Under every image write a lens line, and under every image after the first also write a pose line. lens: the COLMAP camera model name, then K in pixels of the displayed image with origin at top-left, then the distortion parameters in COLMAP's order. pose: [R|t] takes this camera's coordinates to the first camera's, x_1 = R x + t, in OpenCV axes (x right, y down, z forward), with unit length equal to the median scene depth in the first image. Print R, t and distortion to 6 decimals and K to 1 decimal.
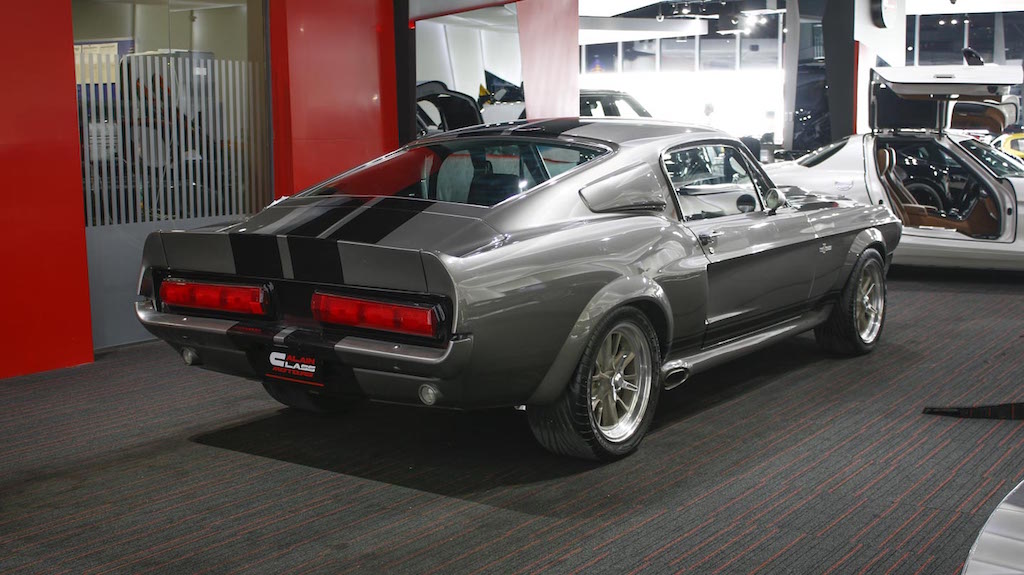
lens RADIAL K [[1257.5, 0, 512.0], [0, 1257.5, 287.5], [0, 0, 1]] dist [-0.039654, -0.014587]
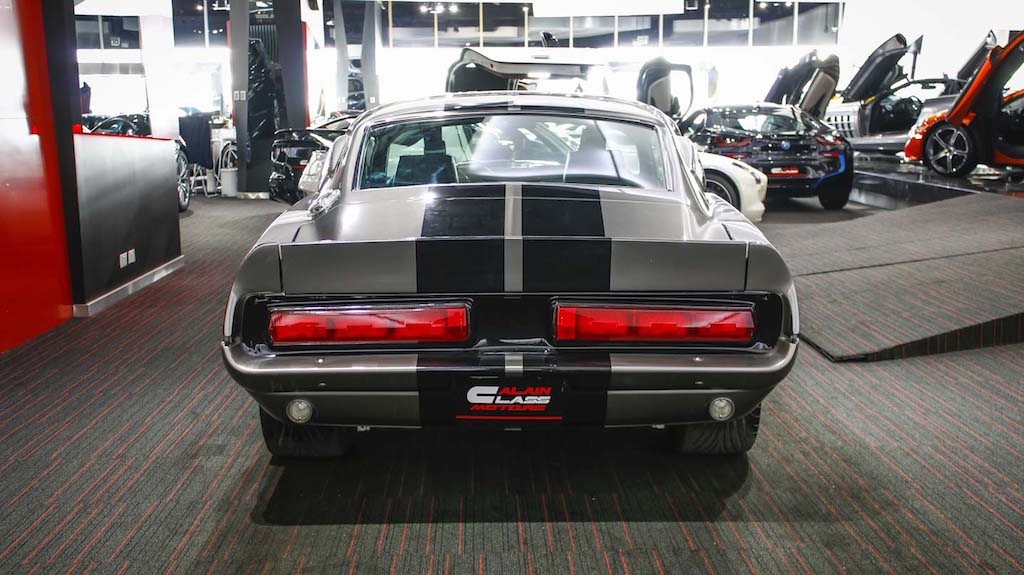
lens RADIAL K [[1167.2, 0, 525.2], [0, 1167.2, 287.2], [0, 0, 1]] dist [0.087797, -0.059415]
pose [[0.806006, -0.089523, 0.585098, -0.601495], [0.074900, 0.995976, 0.049211, -0.045190], [-0.587149, 0.004159, 0.809468, 0.400596]]
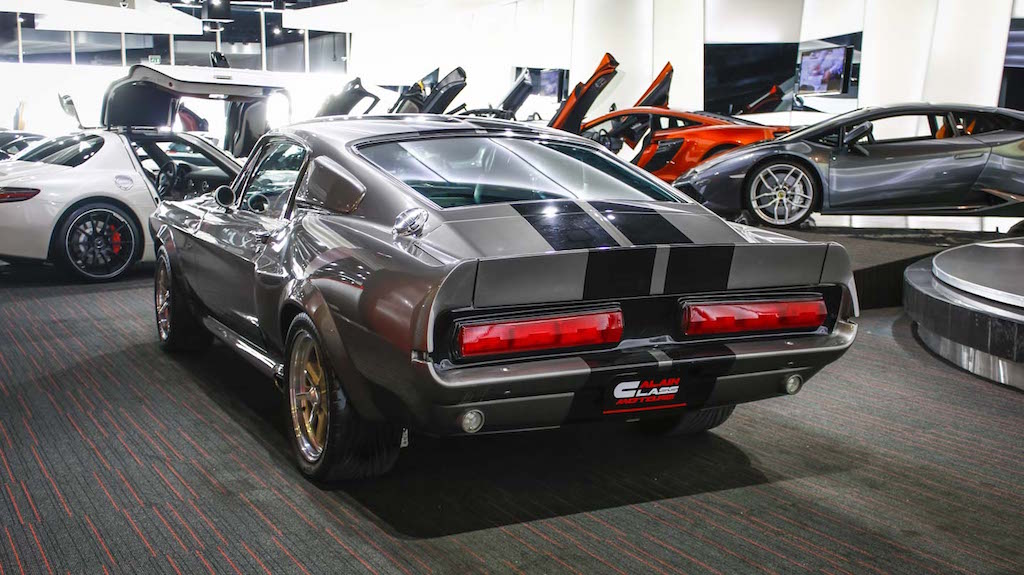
lens RADIAL K [[1167.2, 0, 525.2], [0, 1167.2, 287.2], [0, 0, 1]] dist [0.087797, -0.059415]
pose [[0.453465, -0.110014, 0.884458, -0.948143], [0.102802, 0.992186, 0.070706, -0.079659], [-0.885325, 0.058861, 0.461231, 0.701275]]
